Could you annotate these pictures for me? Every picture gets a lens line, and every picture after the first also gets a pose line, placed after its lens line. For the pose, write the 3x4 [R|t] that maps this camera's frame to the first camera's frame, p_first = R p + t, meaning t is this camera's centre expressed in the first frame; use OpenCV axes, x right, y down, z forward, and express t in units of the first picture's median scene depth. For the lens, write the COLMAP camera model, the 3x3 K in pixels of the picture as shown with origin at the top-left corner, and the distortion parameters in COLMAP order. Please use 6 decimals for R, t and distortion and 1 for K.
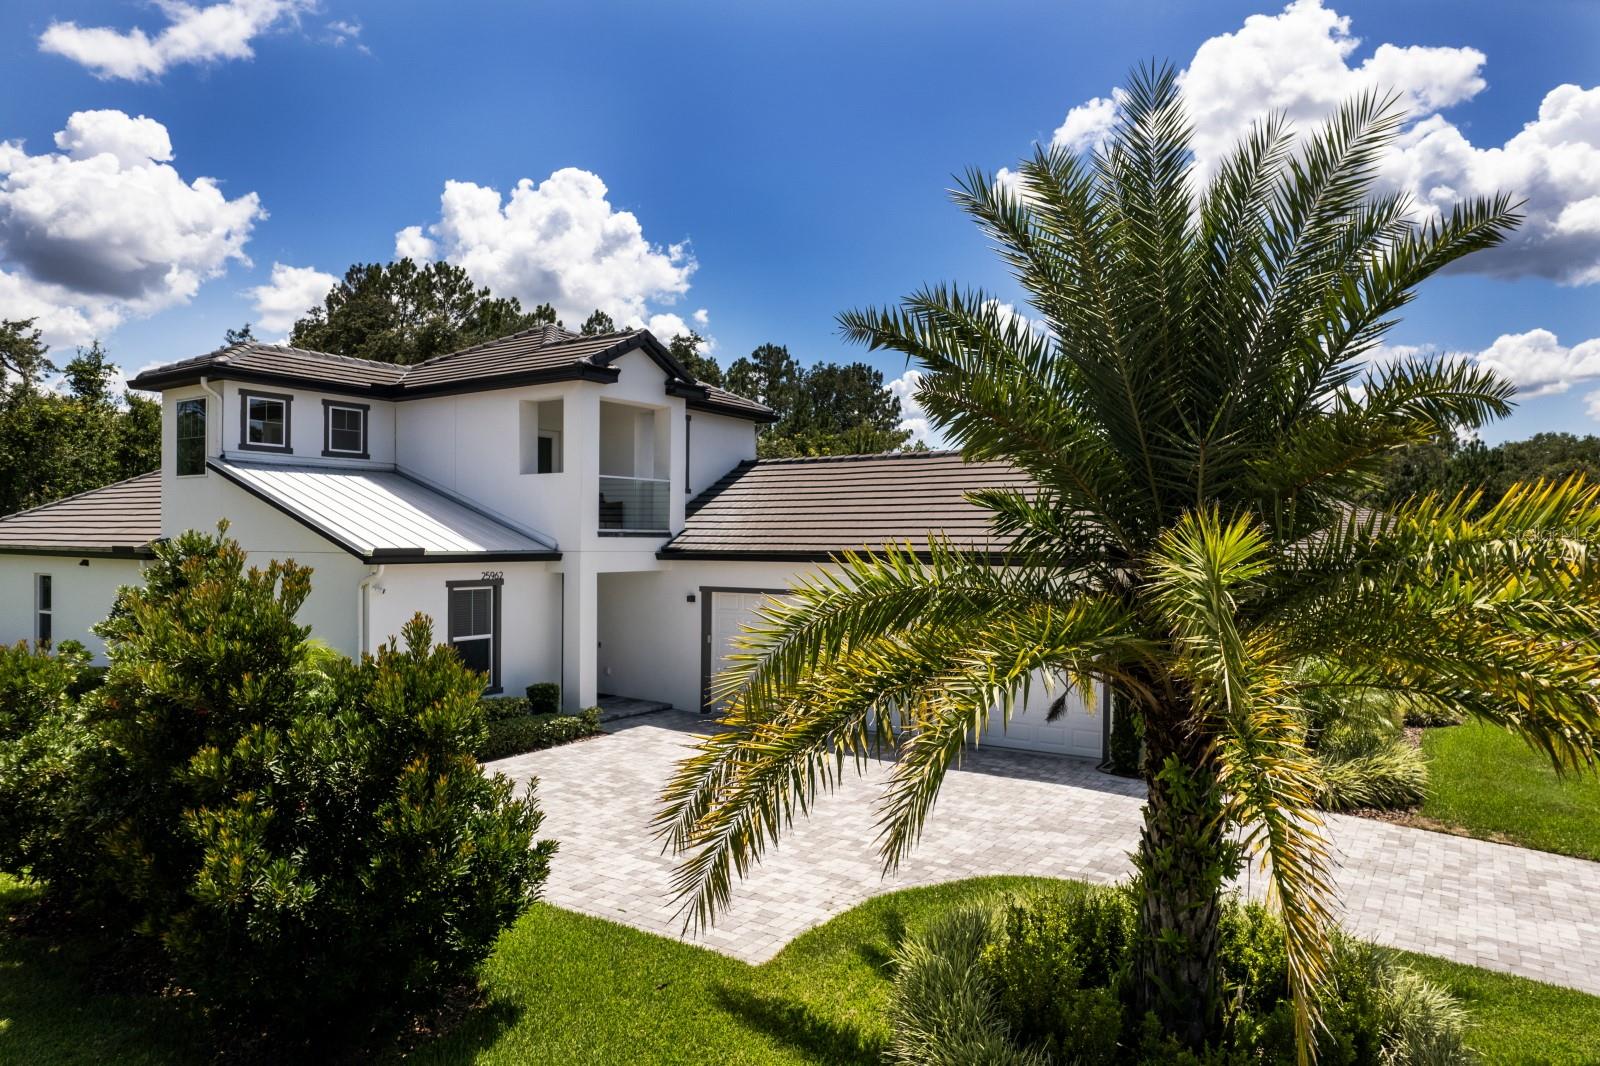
lens RADIAL K [[1101.1, 0, 800.0], [0, 1101.1, 533.0], [0, 0, 1]] dist [-0.090111, 0.095513]
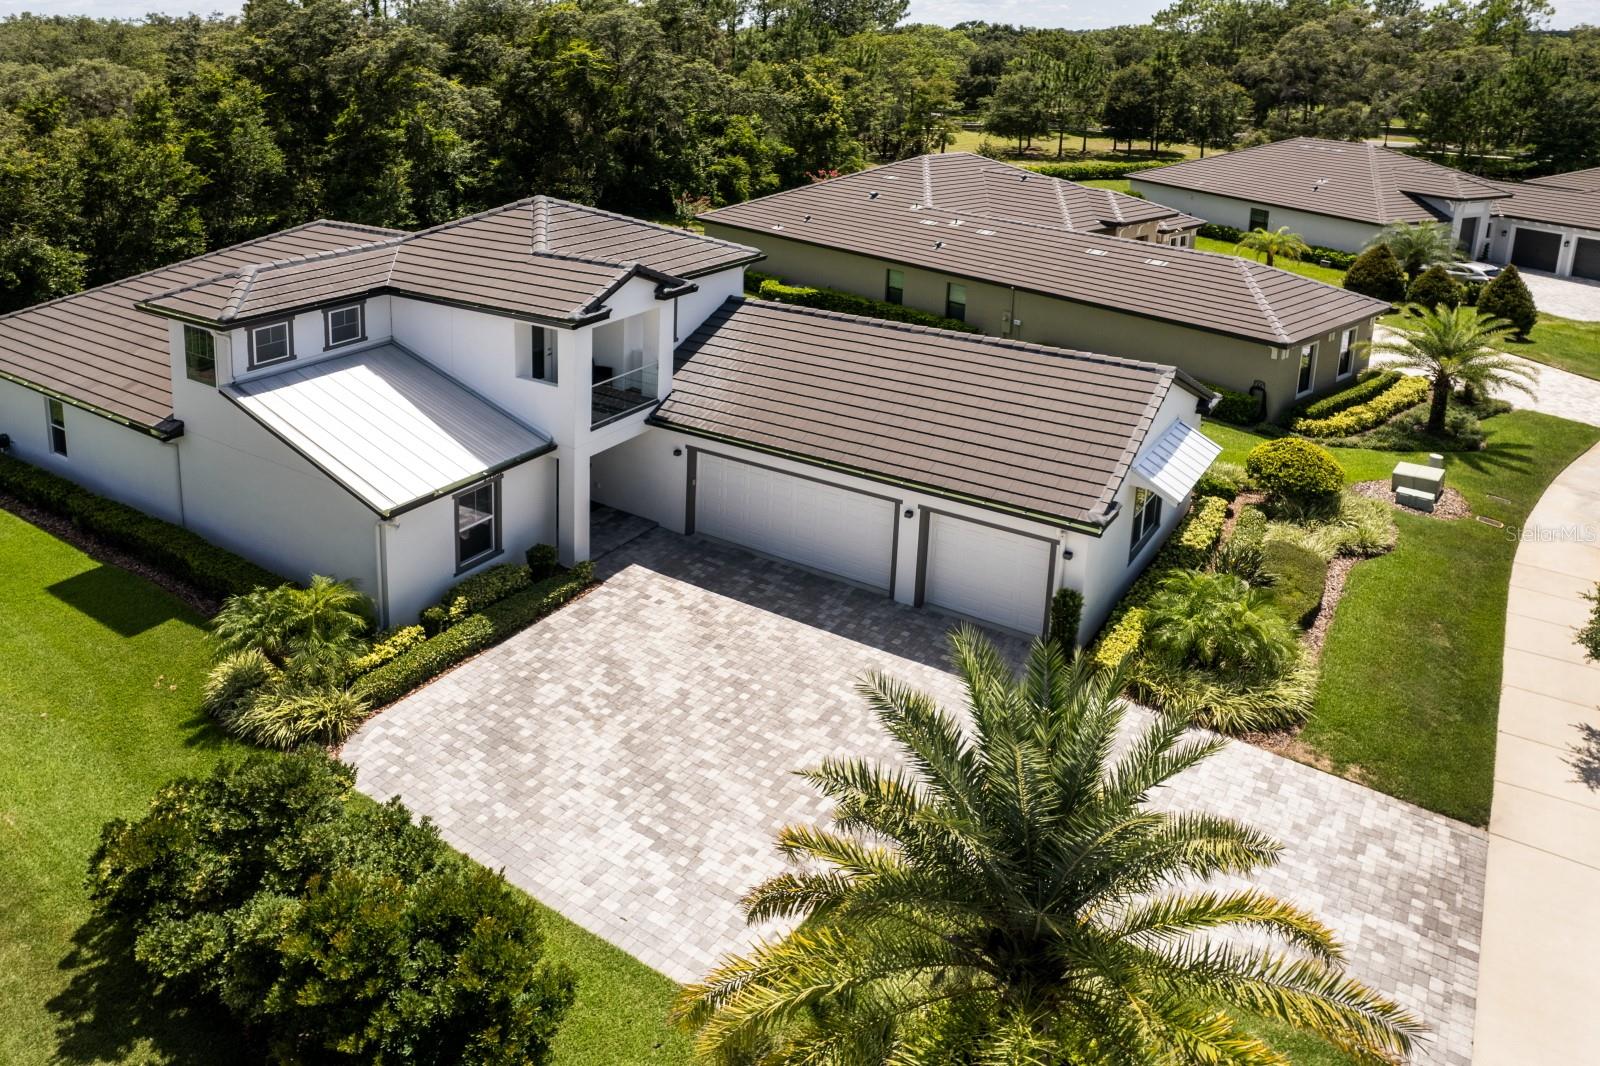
lens RADIAL K [[1101.1, 0, 800.0], [0, 1101.1, 533.0], [0, 0, 1]] dist [-0.090111, 0.095513]
pose [[0.999174, 0.035877, 0.019084, 0.001890], [-0.039835, 0.957567, 0.285446, -0.205058], [-0.008034, -0.285970, 0.958205, -0.046525]]
